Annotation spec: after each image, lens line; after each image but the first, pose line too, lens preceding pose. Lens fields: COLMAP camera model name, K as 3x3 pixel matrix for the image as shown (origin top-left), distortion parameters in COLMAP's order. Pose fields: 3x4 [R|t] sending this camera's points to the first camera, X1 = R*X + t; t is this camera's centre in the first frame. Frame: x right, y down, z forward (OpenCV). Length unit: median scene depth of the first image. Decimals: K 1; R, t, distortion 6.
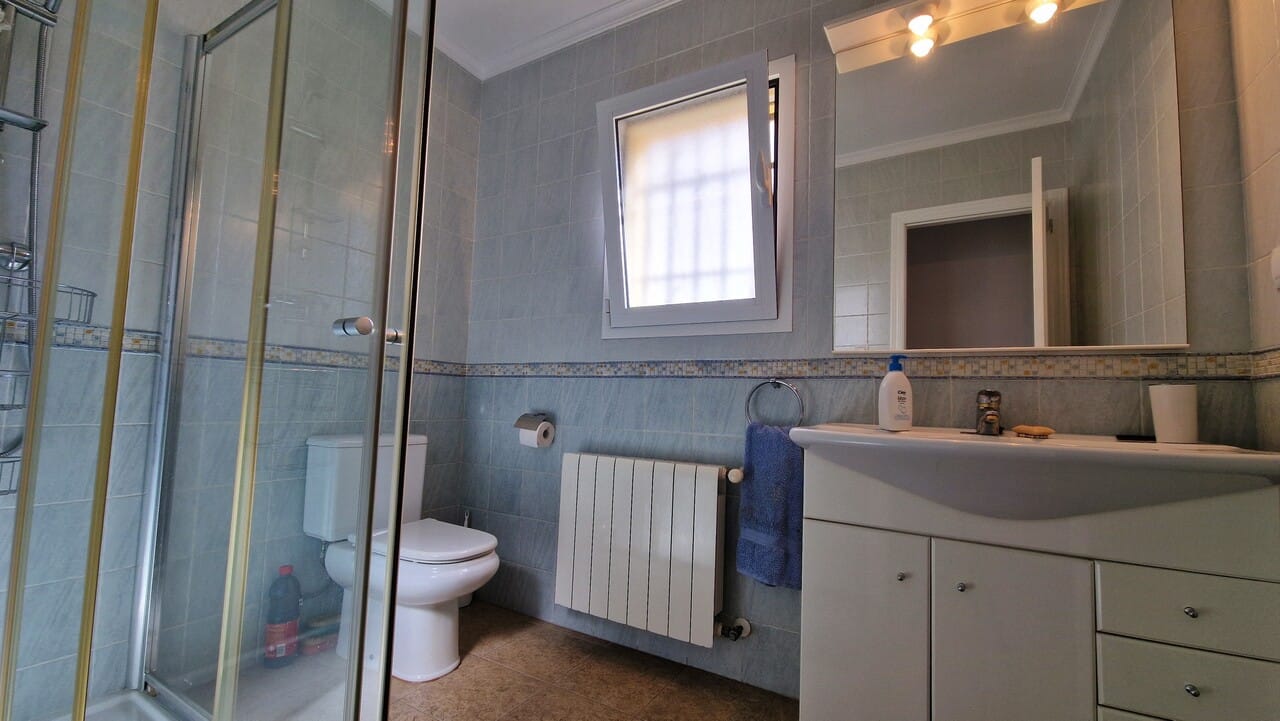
lens RADIAL K [[520.2, 0, 641.7], [0, 520.2, 365.3], [0, 0, 1]] dist [0.009711, -0.004707]
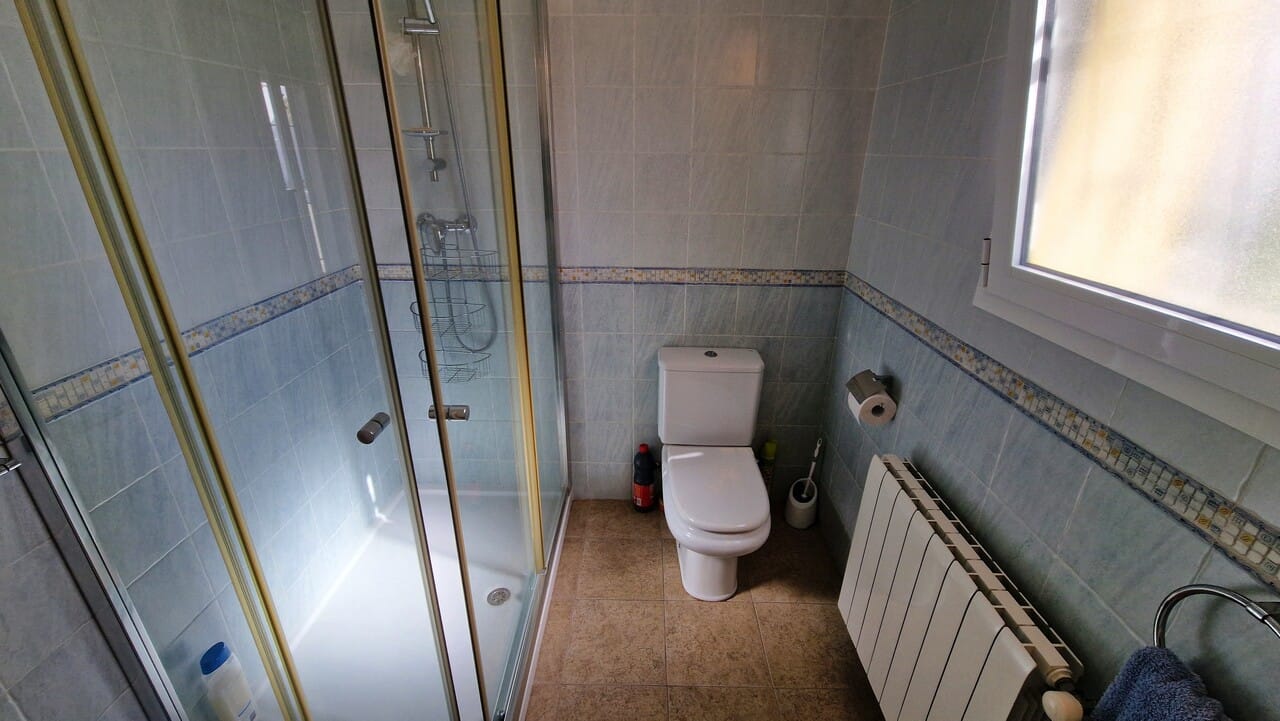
lens RADIAL K [[520.2, 0, 638.0], [0, 520.2, 362.8], [0, 0, 1]] dist [0.009711, -0.004707]
pose [[0.491926, 0.307137, -0.814663, 0.243399], [0.068305, 0.919210, 0.387798, -0.254875], [0.867953, -0.246414, 0.431204, 0.449853]]
